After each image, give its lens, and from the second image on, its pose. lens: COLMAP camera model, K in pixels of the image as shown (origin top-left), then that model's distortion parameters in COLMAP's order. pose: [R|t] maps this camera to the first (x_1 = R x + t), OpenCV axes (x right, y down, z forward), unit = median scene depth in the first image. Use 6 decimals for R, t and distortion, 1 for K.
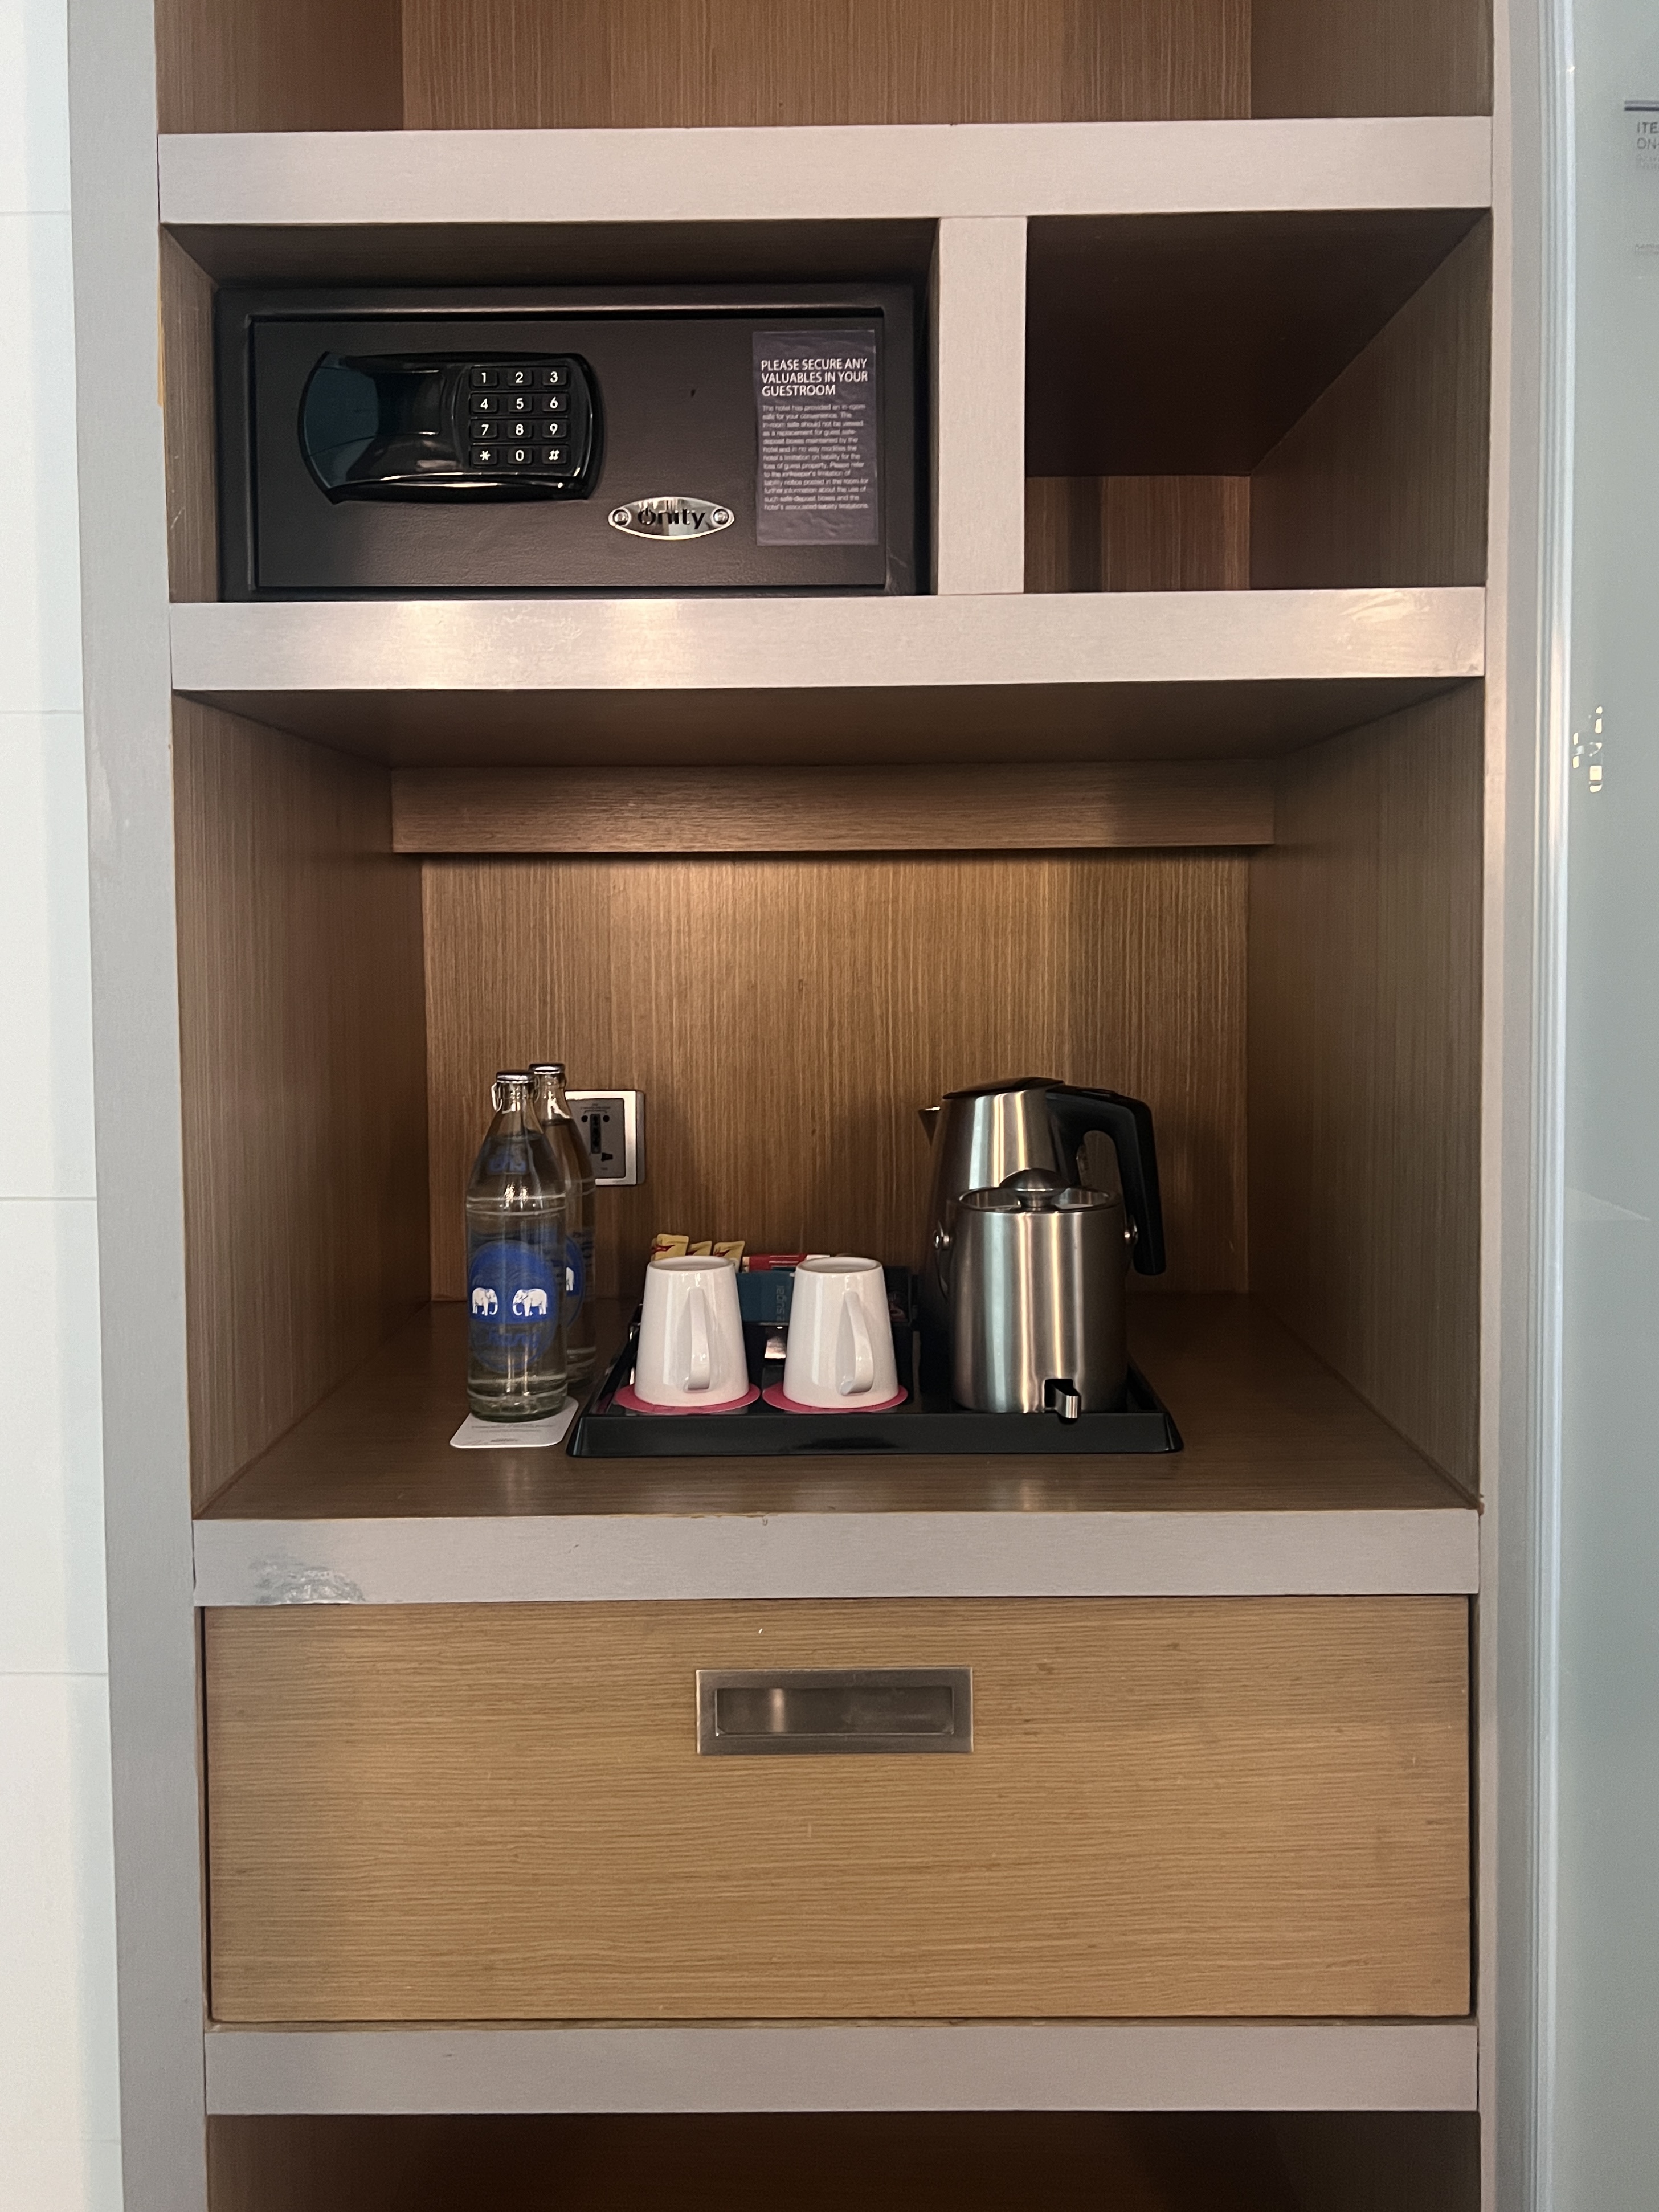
lens RADIAL K [[1656.4, 0, 825.9], [0, 1656.4, 1132.1], [0, 0, 1]] dist [0.040871, -0.050287]
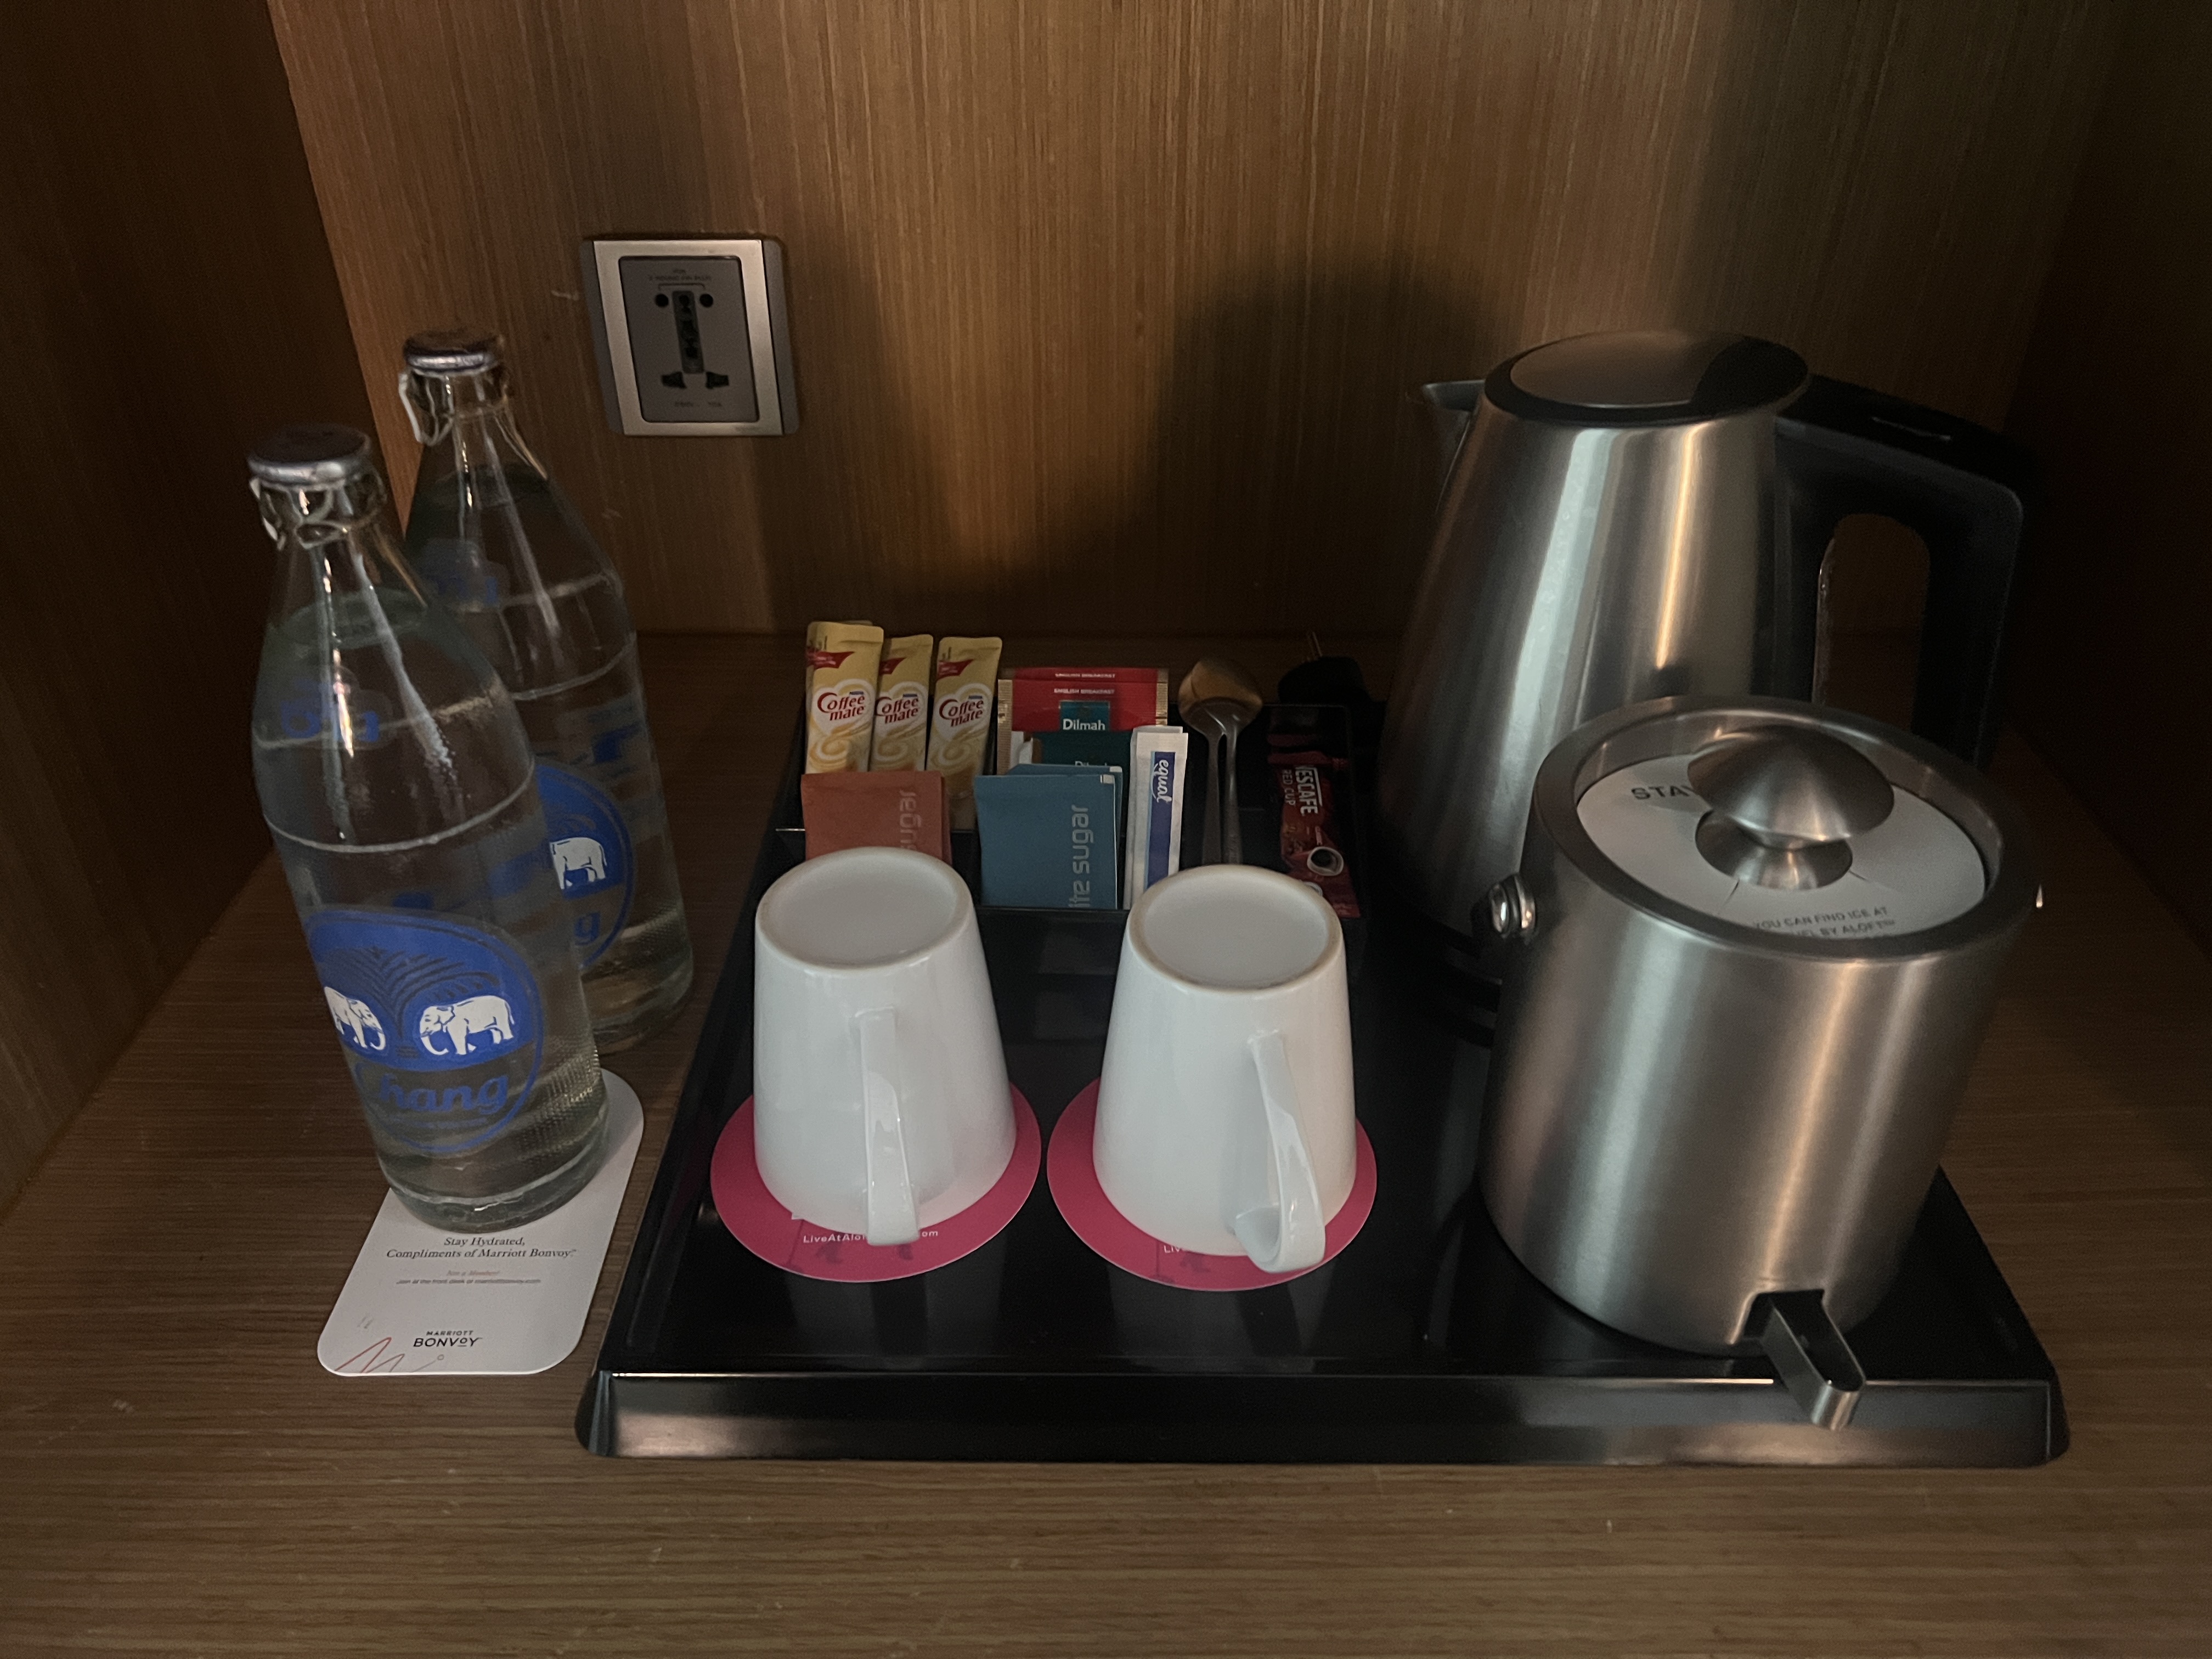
lens RADIAL K [[1656.3, 0, 1106.0], [0, 1656.3, 829.5], [0, 0, 1]] dist [0.040871, -0.050287]
pose [[0.999989, 0.003357, 0.003319, -0.020574], [-0.004517, 0.884661, 0.466214, -0.106657], [-0.001372, -0.466223, 0.884666, 0.554787]]
